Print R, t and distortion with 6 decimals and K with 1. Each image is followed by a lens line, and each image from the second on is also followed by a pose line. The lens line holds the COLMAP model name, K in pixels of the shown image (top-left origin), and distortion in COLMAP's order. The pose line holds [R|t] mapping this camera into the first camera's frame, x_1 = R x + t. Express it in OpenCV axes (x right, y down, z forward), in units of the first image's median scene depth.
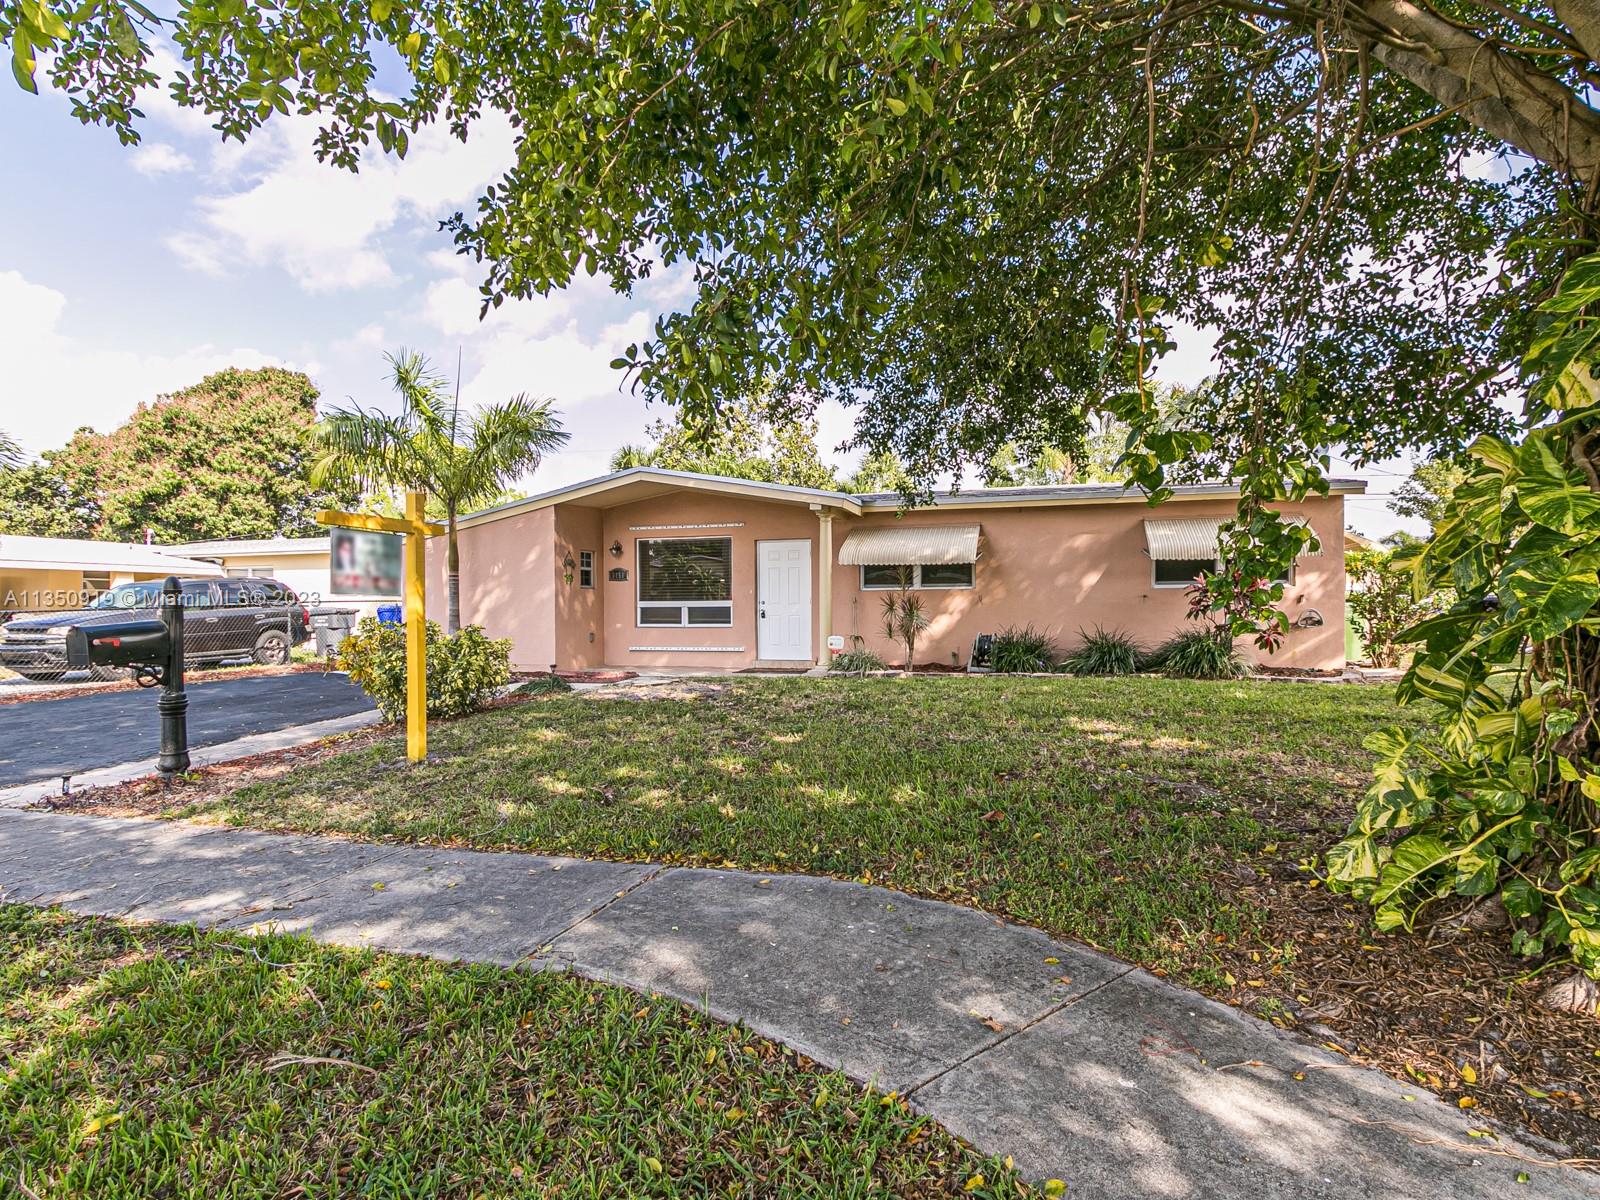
lens RADIAL K [[834.4, 0, 882.5], [0, 834.4, 607.7], [0, 0, 1]] dist [0.002182, 0.001363]
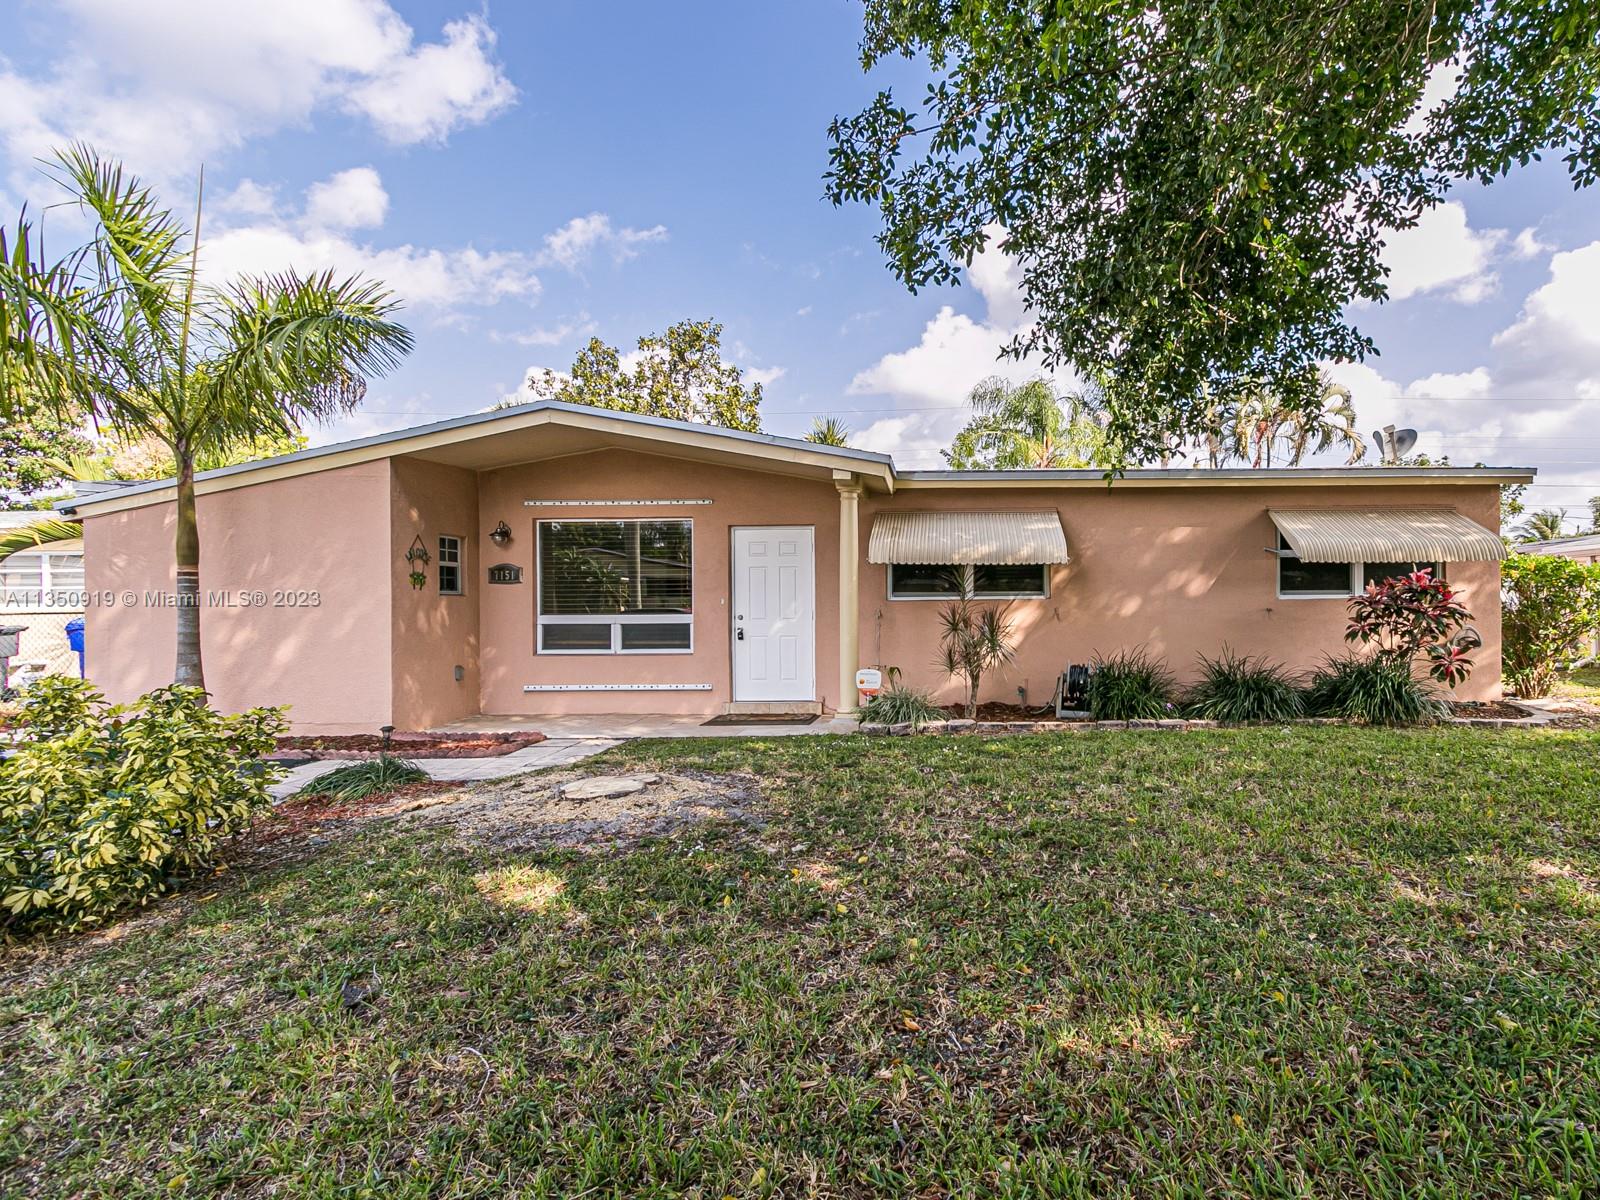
lens RADIAL K [[768.4, 0, 934.1], [0, 768.4, 601.3], [0, 0, 1]] dist [0.003713, 0.000564]
pose [[0.972736, 0.001446, 0.231911, -0.140329], [-0.001445, 0.999999, -0.000175, -0.019858], [-0.231911, -0.000165, 0.972737, 0.368443]]
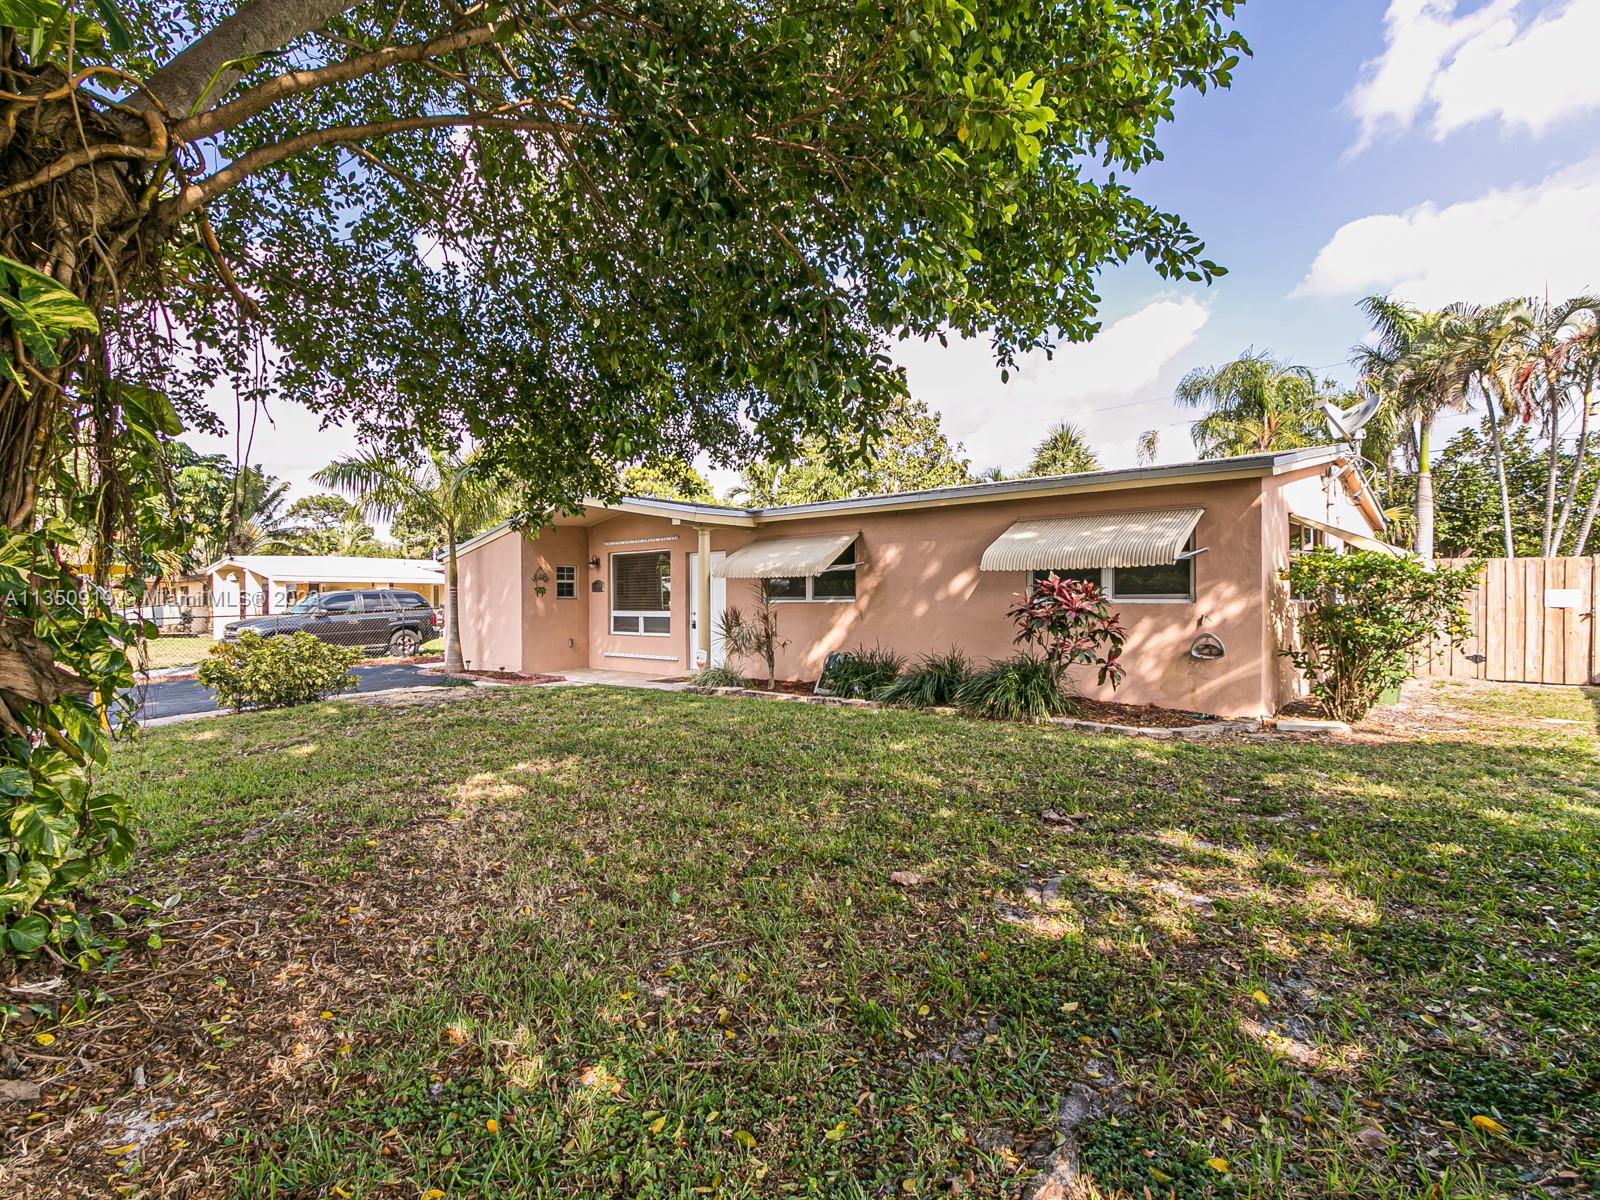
lens RADIAL K [[834.4, 0, 882.5], [0, 834.4, 607.7], [0, 0, 1]] dist [0.002182, 0.001363]
pose [[0.889013, 0.008946, -0.457794, 0.554149], [-0.005737, 0.999948, 0.008400, -0.024043], [0.457846, -0.004841, 0.889018, 0.200654]]
